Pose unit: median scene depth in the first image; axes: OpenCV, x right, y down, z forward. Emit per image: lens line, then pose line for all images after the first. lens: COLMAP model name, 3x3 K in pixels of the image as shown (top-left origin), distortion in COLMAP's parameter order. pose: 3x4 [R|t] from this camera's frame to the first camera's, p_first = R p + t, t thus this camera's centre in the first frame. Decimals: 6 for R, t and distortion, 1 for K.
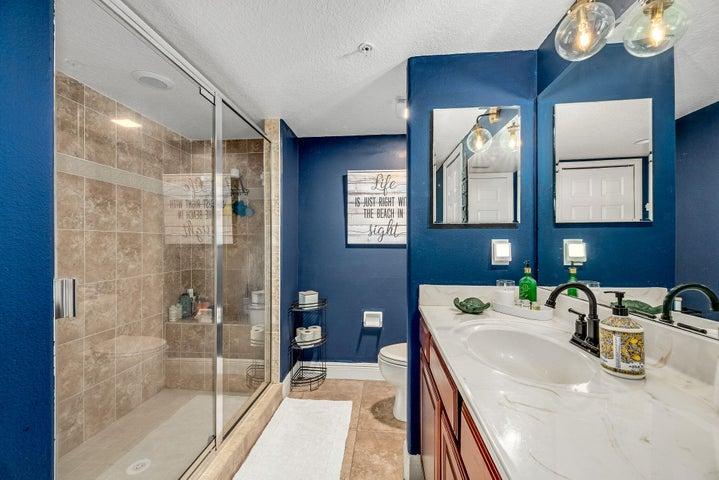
lens RADIAL K [[291.3, 0, 359.1], [0, 291.3, 242.1], [0, 0, 1]] dist [0.016782, -0.000812]
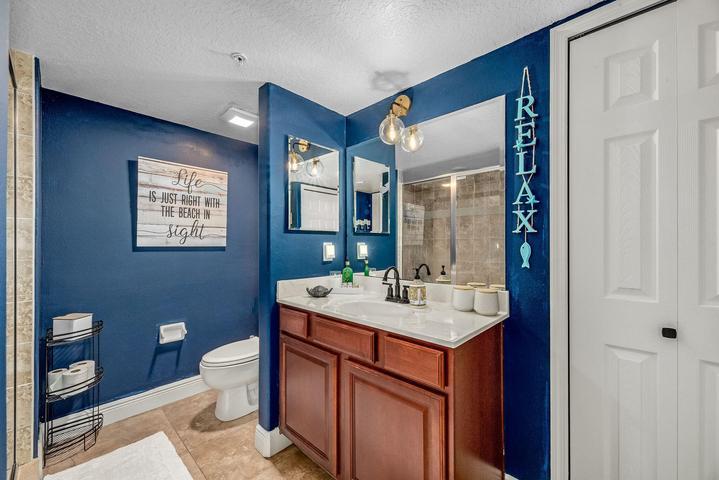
lens RADIAL K [[291.3, 0, 359.1], [0, 291.3, 242.7], [0, 0, 1]] dist [0.016782, -0.000812]
pose [[0.622135, 0.006324, 0.782884, -0.307760], [0.000065, 0.999967, -0.008129, 0.001667], [-0.782910, 0.005108, 0.622114, 0.012556]]
